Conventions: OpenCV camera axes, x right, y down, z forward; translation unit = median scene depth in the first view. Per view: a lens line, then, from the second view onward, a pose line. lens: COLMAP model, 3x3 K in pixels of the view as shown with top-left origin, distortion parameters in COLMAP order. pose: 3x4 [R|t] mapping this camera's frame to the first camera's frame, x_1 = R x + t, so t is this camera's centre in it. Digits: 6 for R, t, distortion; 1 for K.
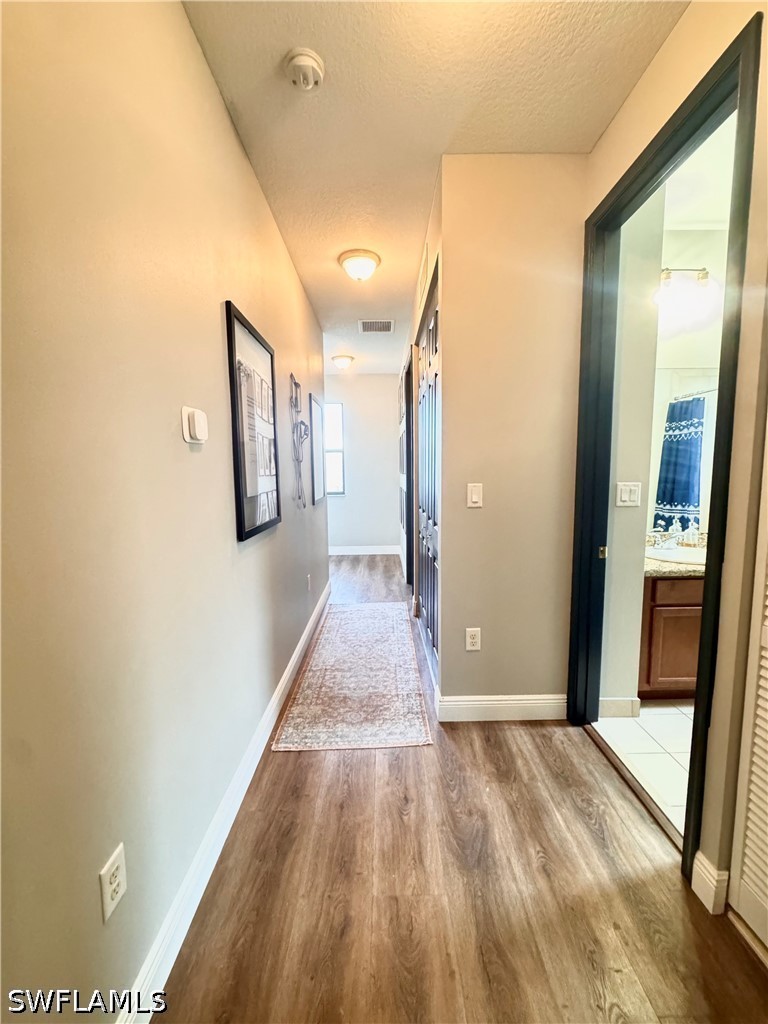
lens RADIAL K [[409.6, 0, 385.4], [0, 409.6, 514.4], [0, 0, 1]] dist [-0.002281, 0.000554]
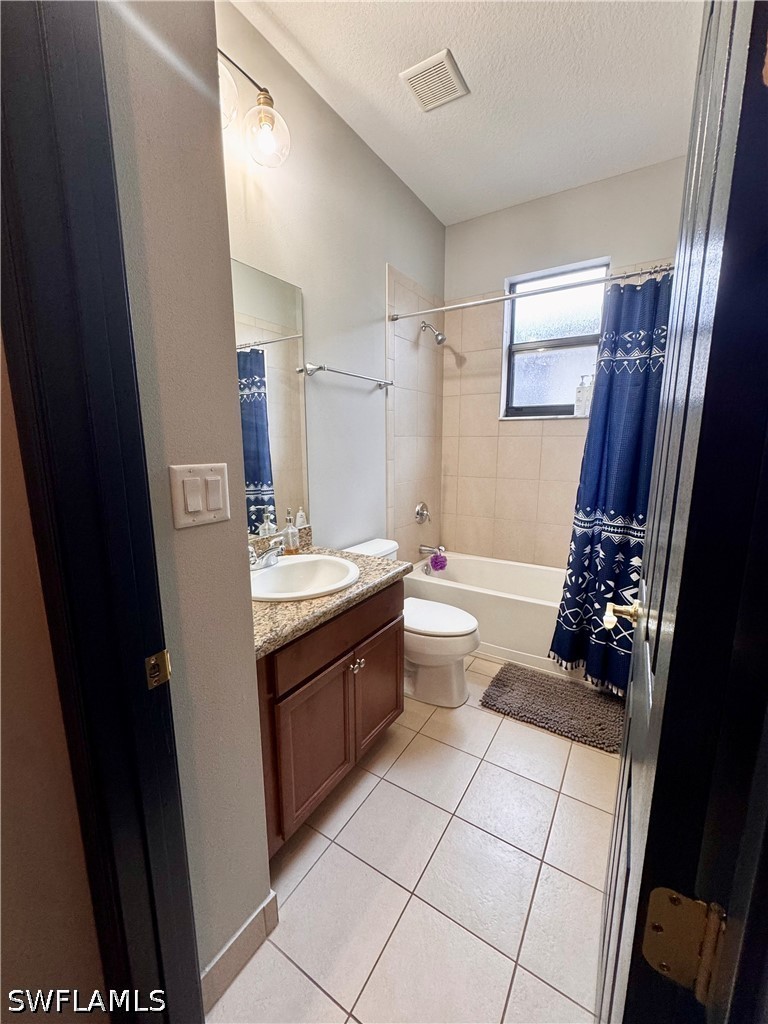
lens RADIAL K [[409.6, 0, 385.4], [0, 409.6, 514.4], [0, 0, 1]] dist [-0.002281, 0.000554]
pose [[0.550170, -0.138323, 0.823517, 0.201071], [0.085660, 0.990331, 0.109115, -0.031780], [-0.830648, 0.010511, 0.556699, 0.350815]]
